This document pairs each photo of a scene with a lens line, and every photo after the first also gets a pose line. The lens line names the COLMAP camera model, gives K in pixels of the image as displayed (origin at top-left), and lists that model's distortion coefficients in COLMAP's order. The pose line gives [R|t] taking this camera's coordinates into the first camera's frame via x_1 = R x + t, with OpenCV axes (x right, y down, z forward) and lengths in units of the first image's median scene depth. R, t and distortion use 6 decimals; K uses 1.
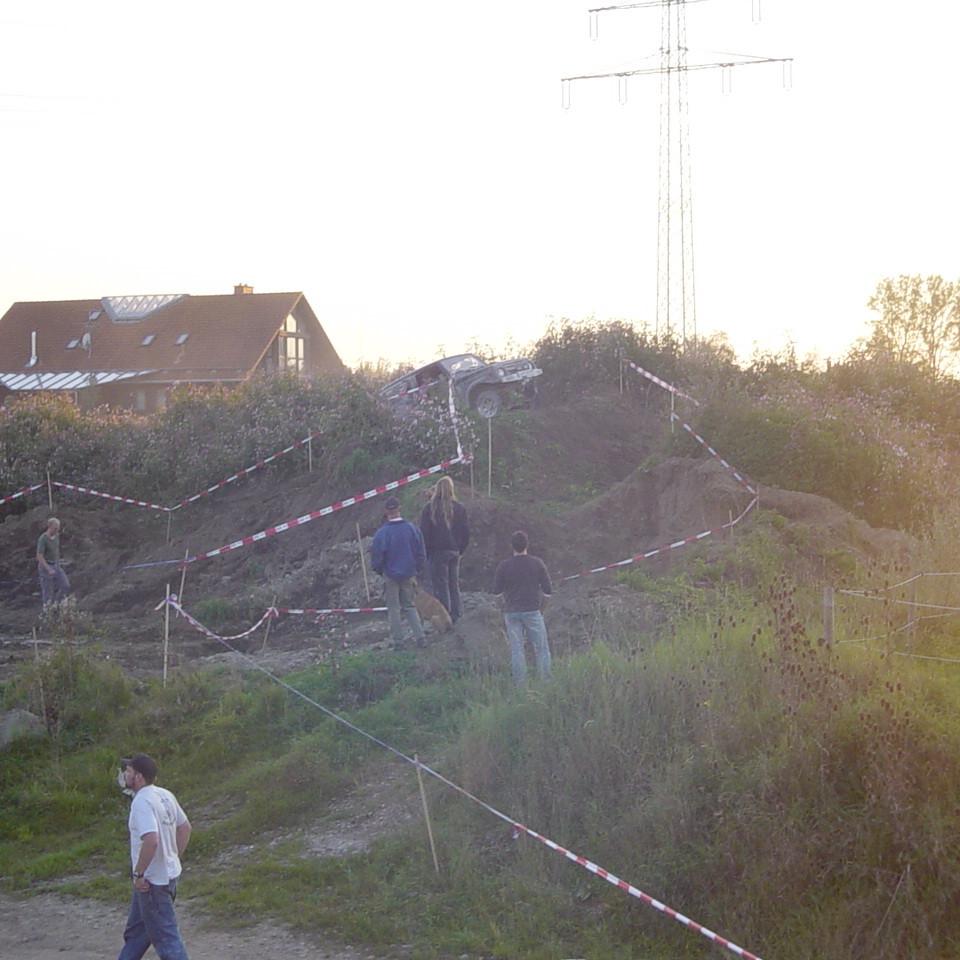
lens RADIAL K [[2350.9, 0, 479.0], [0, 2350.9, 478.7], [0, 0, 1]] dist [0.045264, 0.000000]
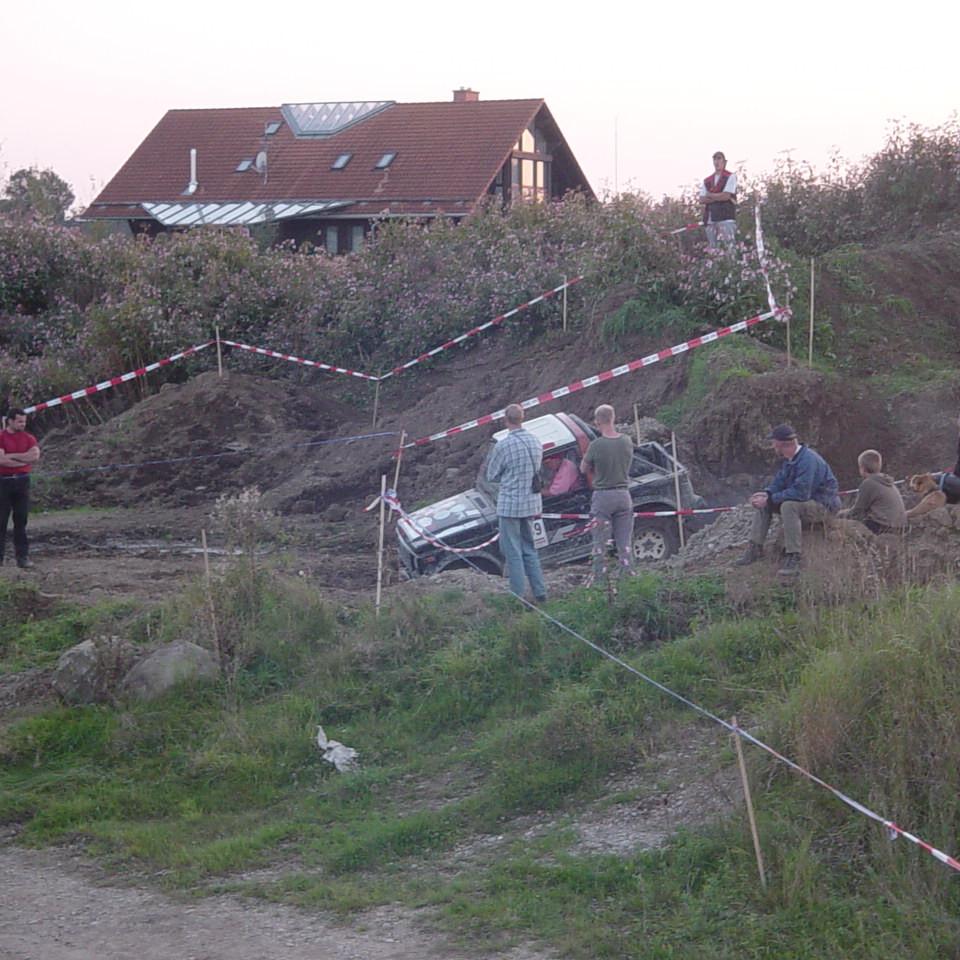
lens RADIAL K [[3051.4, 0, 484.1], [0, 3051.4, 475.7], [0, 0, 1]] dist [0.341659, 0.000000]
pose [[0.995755, 0.016338, -0.090583, -0.009932], [-0.012582, 0.999043, 0.041887, 0.003121], [0.091180, -0.040570, 0.995008, 0.036135]]
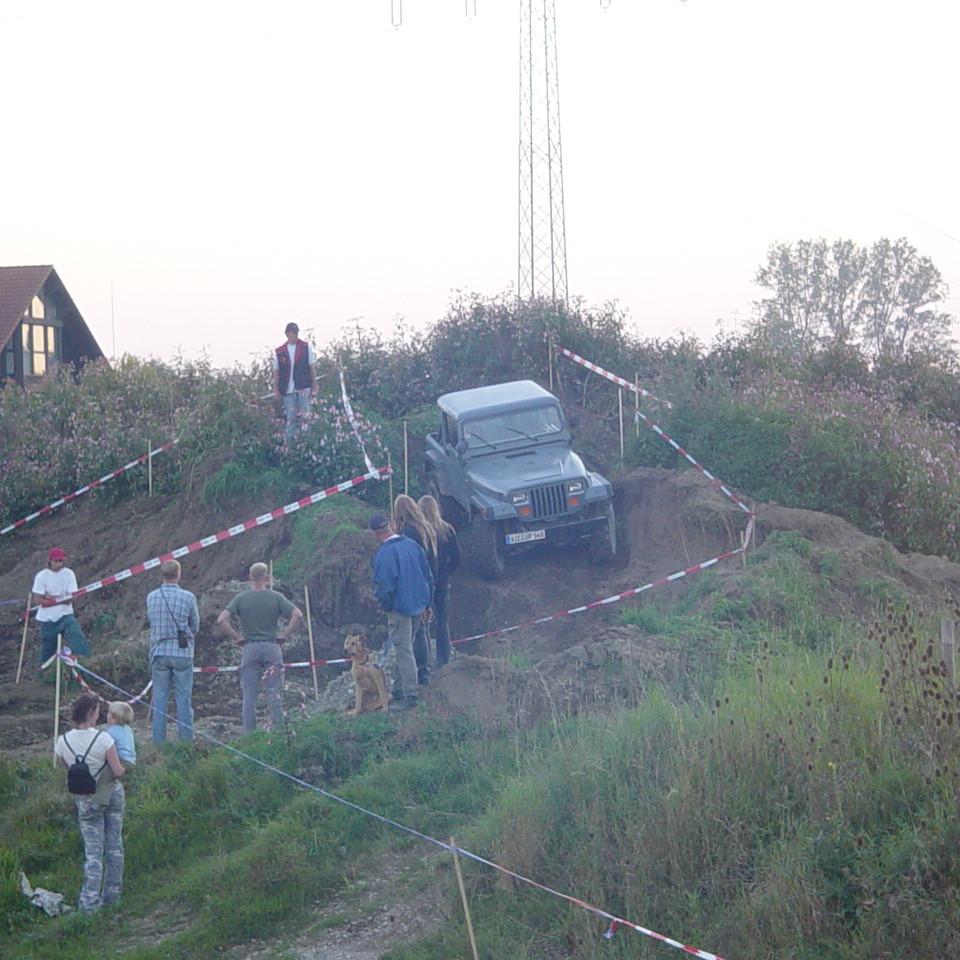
lens RADIAL K [[3051.4, 0, 488.2], [0, 3051.4, 471.1], [0, 0, 1]] dist [0.341659, 0.000000]
pose [[0.996955, -0.012061, 0.077044, -0.047414], [0.013009, 0.999846, -0.011818, 0.003455], [-0.076890, 0.012785, 0.996958, -0.013929]]
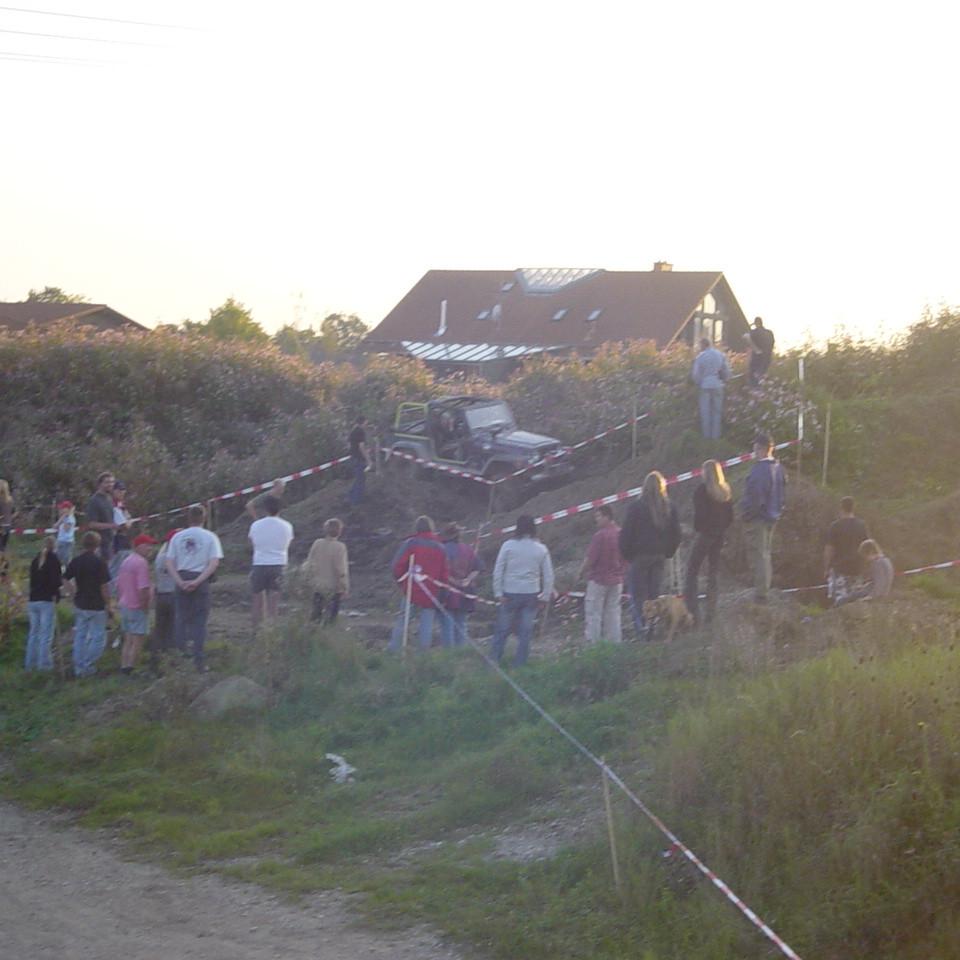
lens RADIAL K [[2449.5, 0, 472.9], [0, 2449.5, 477.4], [0, 0, 1]] dist [0.059854, 0.000000]
pose [[0.981370, 0.060067, -0.182497, 0.045416], [-0.059462, 0.998192, 0.008792, 0.003130], [0.182695, 0.002223, 0.983167, 0.037529]]
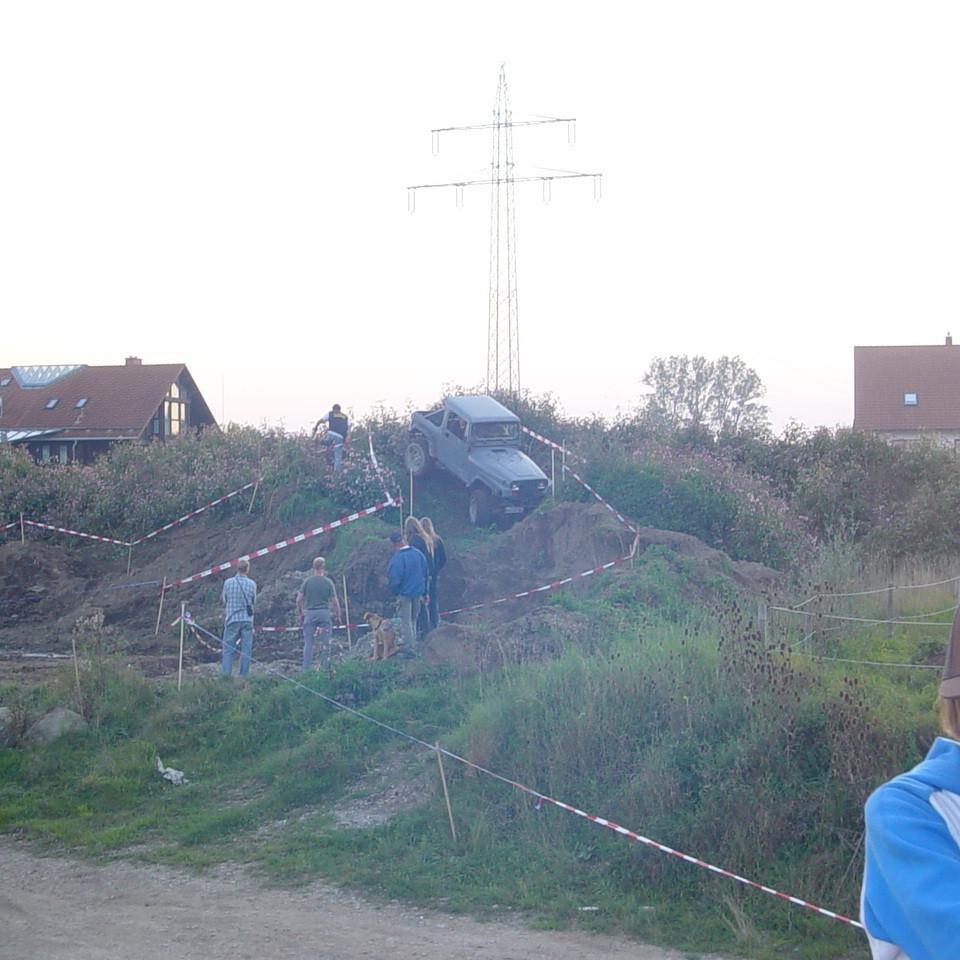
lens RADIAL K [[1999.2, 0, 484.5], [0, 1999.2, 478.3], [0, 0, 1]] dist [-0.069001, 0.000000]
pose [[0.996250, 0.006410, 0.086279, -0.046914], [-0.004360, 0.999704, -0.023929, 0.003484], [-0.086407, 0.023464, 0.995984, -0.011193]]
